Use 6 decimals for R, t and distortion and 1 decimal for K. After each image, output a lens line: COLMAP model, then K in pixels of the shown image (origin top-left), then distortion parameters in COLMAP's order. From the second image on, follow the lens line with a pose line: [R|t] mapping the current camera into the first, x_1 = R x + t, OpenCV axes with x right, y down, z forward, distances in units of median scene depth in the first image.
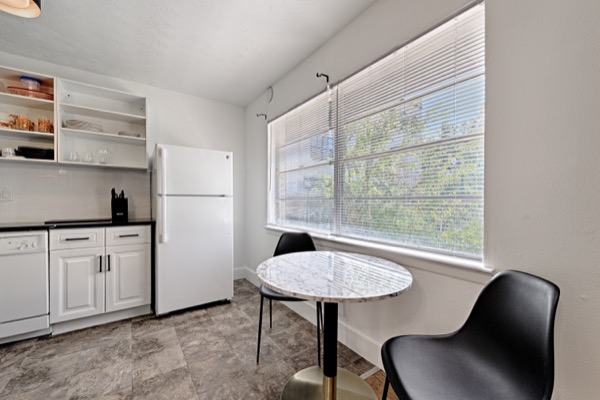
lens RADIAL K [[242.5, 0, 300.1], [0, 242.5, 202.5], [0, 0, 1]] dist [0.003161, 0.000205]
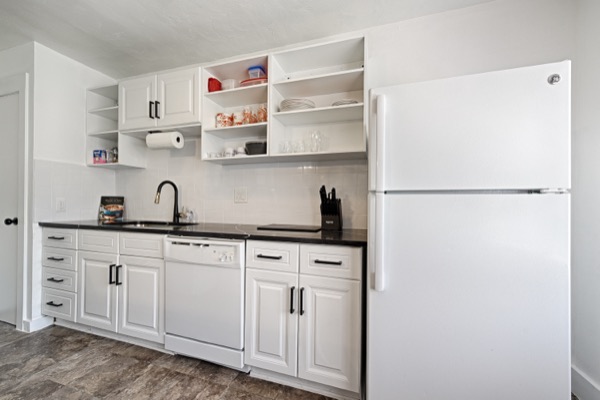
lens RADIAL K [[242.5, 0, 300.1], [0, 242.5, 202.5], [0, 0, 1]] dist [0.003161, 0.000205]
pose [[0.603792, 0.005599, -0.797122, -0.279613], [-0.014159, 0.999893, -0.003702, -0.005119], [0.797016, 0.013522, 0.603807, 0.592621]]
